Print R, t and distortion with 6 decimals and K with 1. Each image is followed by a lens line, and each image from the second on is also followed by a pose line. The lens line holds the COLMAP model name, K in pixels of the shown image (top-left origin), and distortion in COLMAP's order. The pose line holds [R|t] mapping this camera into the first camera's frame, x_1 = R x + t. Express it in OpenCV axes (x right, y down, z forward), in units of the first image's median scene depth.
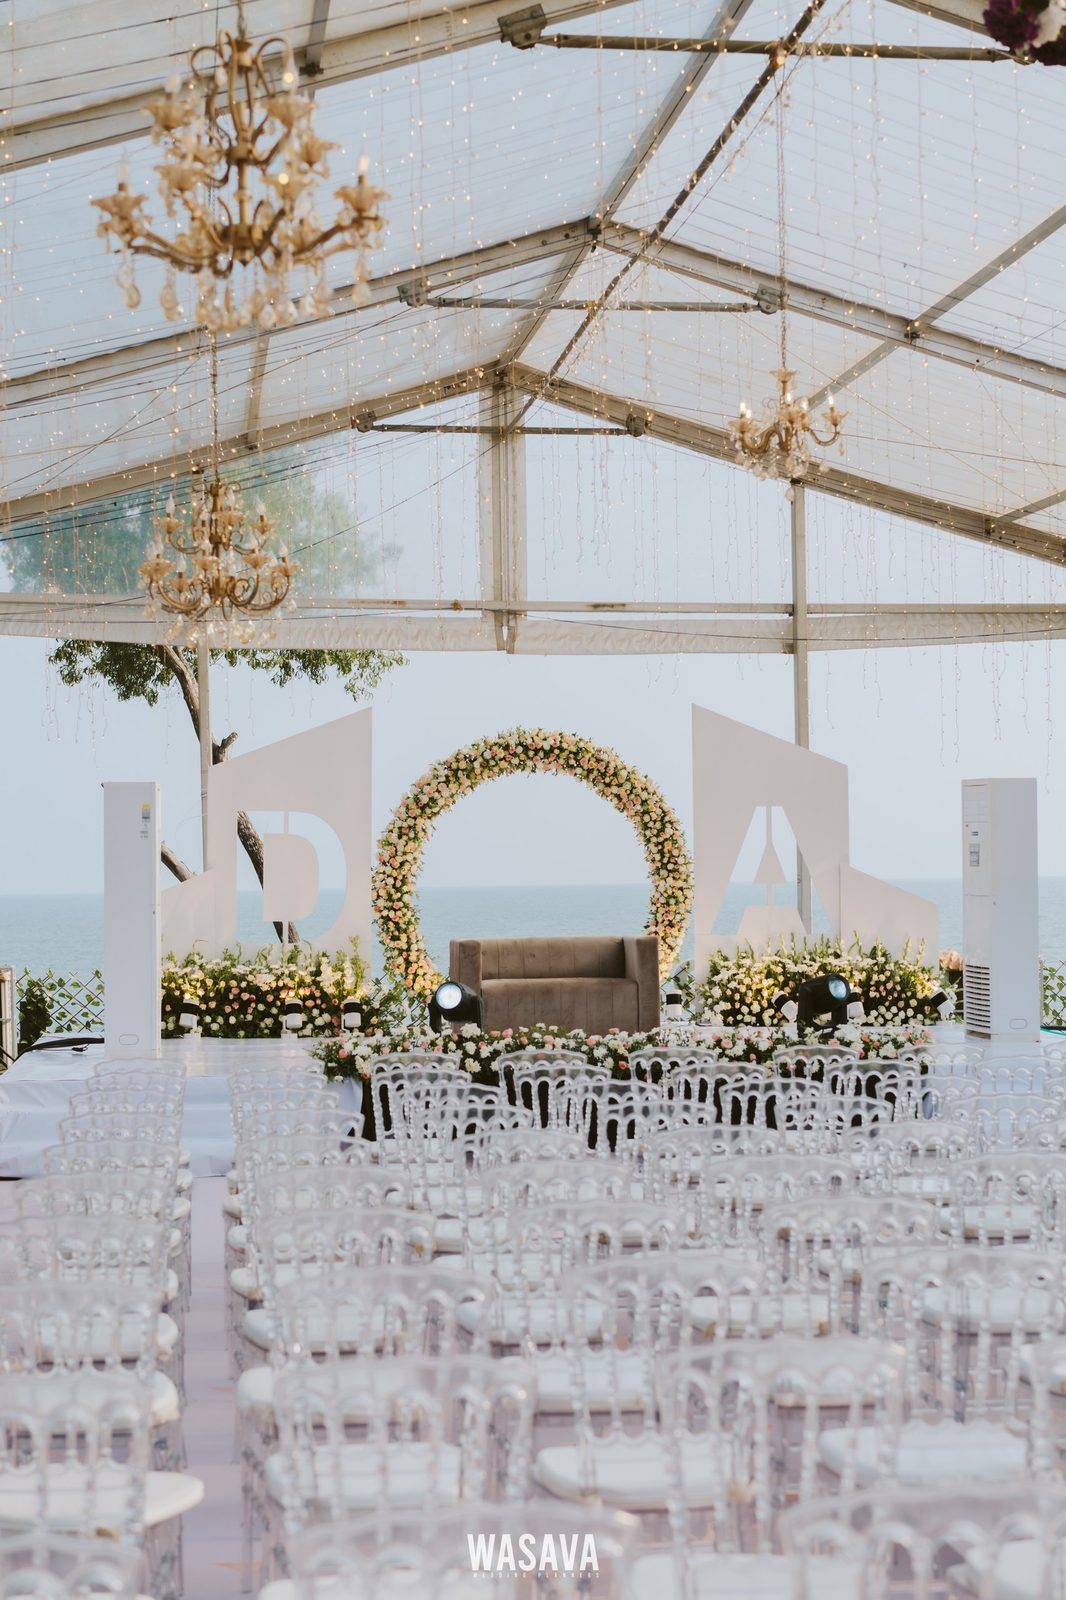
lens RADIAL K [[3086.6, 0, 533.0], [0, 3086.6, 800.0], [0, 0, 1]] dist [-0.023074, -0.082221]
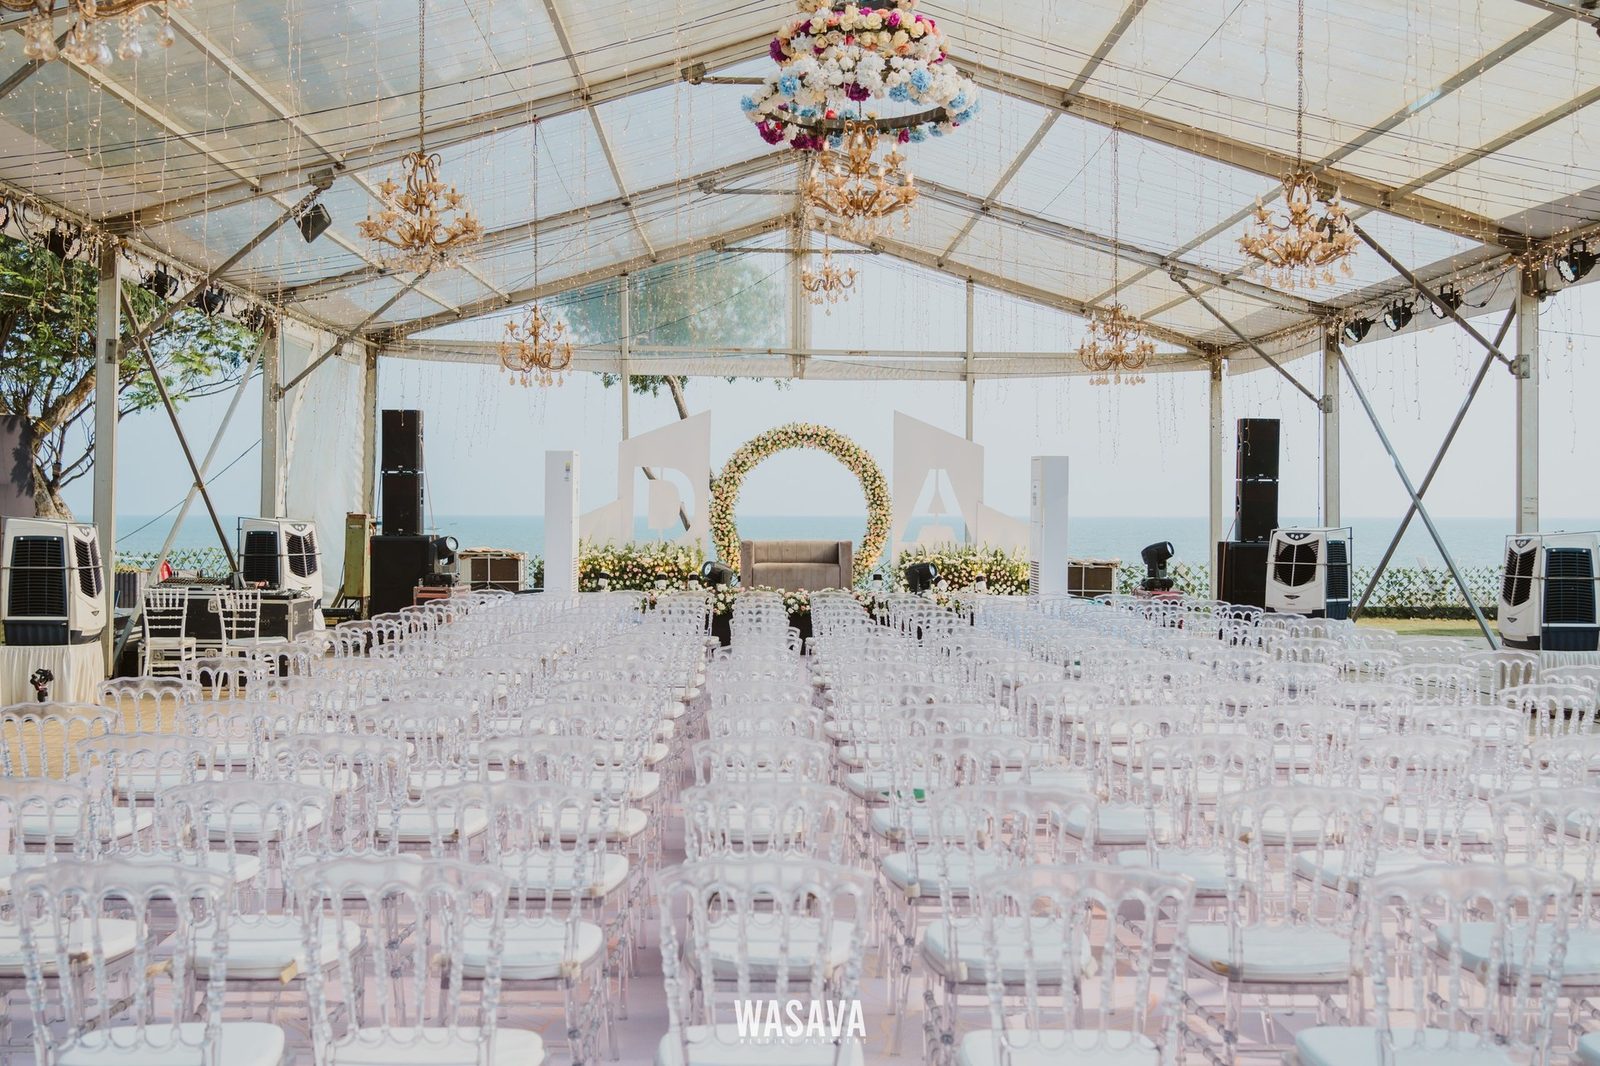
lens RADIAL K [[2276.6, 0, 800.0], [0, 2276.6, 533.0], [0, 0, 1]] dist [0.018892, -0.032333]
pose [[0.990259, 0.020479, -0.137725, 0.180160], [-0.015587, 0.999212, 0.036505, -0.007788], [0.138364, -0.034003, 0.989798, -0.295669]]
